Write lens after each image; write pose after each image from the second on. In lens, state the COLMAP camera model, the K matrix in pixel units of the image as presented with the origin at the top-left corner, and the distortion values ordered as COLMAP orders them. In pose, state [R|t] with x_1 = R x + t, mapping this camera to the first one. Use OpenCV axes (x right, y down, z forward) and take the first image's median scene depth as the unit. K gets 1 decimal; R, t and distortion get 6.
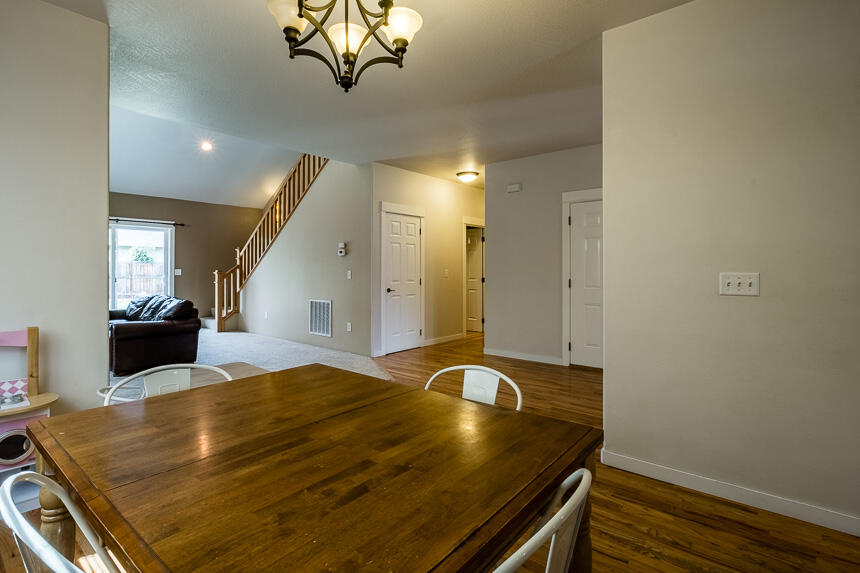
lens RADIAL K [[420.5, 0, 427.1], [0, 420.5, 278.2], [0, 0, 1]] dist [-0.001048, -0.001700]
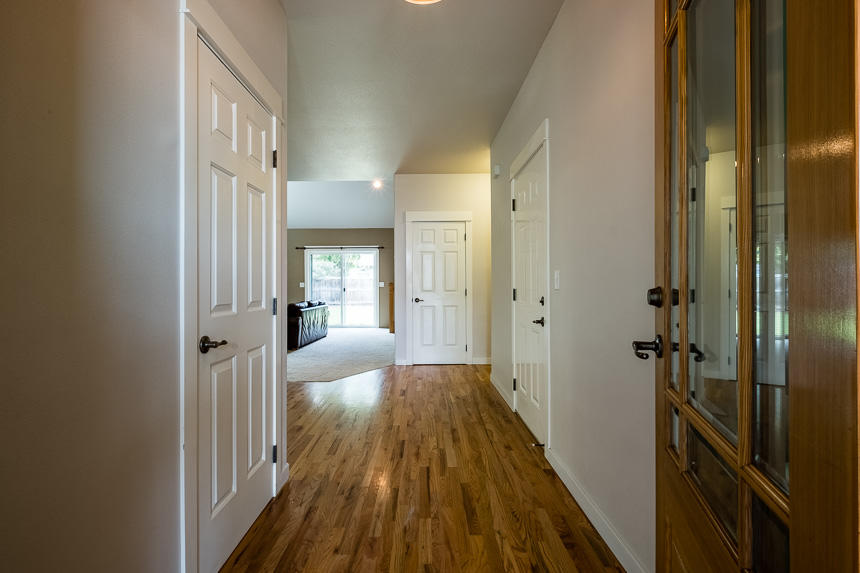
lens RADIAL K [[420.5, 0, 429.6], [0, 420.5, 285.2], [0, 0, 1]] dist [-0.001048, -0.001700]
pose [[0.656804, -0.005195, -0.754044, 0.621973], [-0.008713, 0.999857, -0.014478, 0.006873], [0.754011, 0.016079, 0.656664, 0.343904]]
